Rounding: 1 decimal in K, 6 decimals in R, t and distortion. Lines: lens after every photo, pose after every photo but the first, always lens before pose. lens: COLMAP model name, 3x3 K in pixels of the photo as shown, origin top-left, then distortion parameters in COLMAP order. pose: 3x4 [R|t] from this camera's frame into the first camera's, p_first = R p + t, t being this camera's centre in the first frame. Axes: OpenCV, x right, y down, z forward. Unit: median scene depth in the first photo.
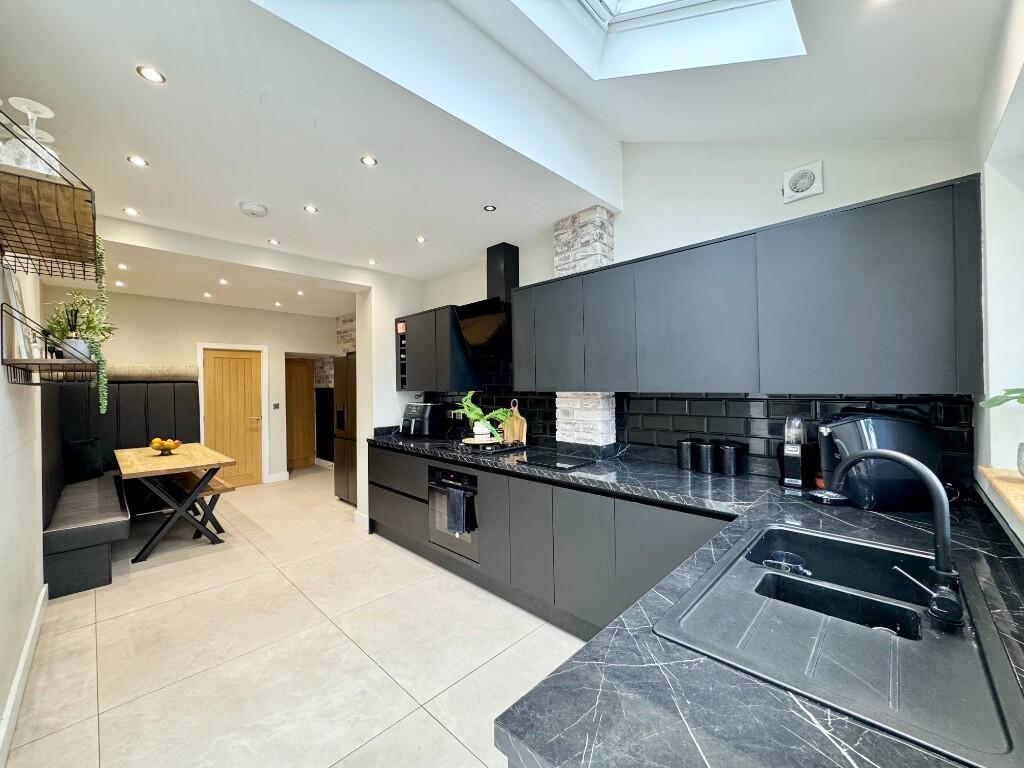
lens RADIAL K [[407.7, 0, 512.3], [0, 407.7, 383.9], [0, 0, 1]] dist [-0.000672, -0.000381]
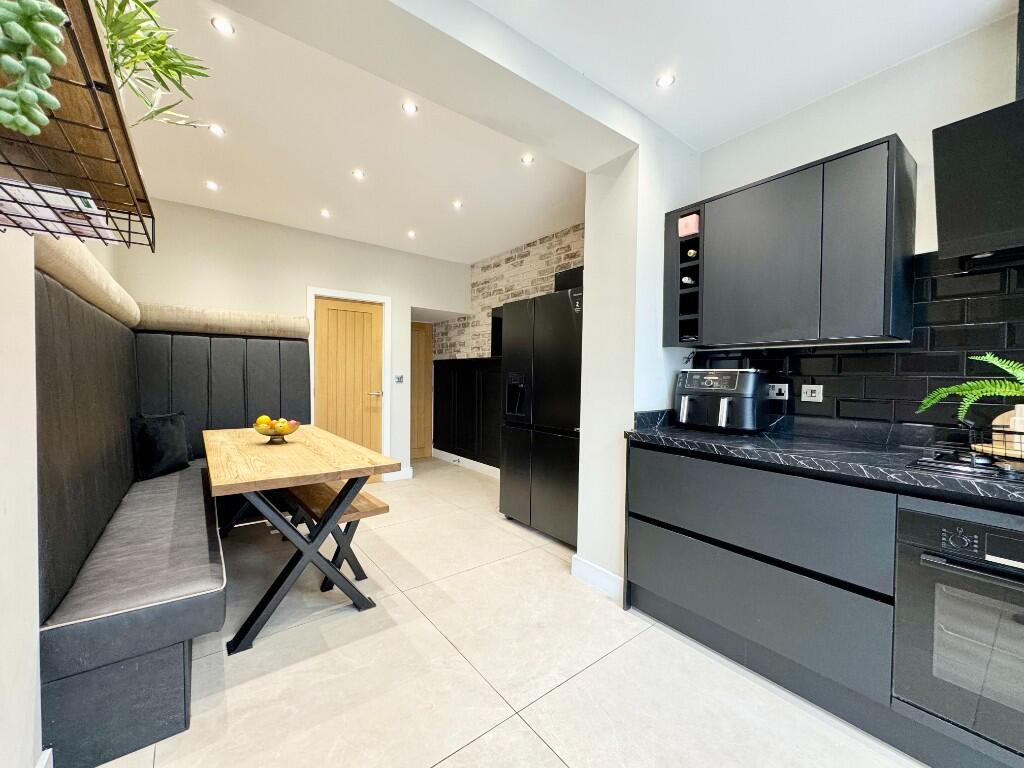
lens RADIAL K [[407.7, 0, 513.9], [0, 407.7, 381.7], [0, 0, 1]] dist [-0.000672, -0.000381]
pose [[0.991102, 0.027723, -0.130184, -0.421648], [-0.025300, 0.999475, 0.020231, 0.060137], [0.130676, -0.016757, 0.991283, 0.442008]]
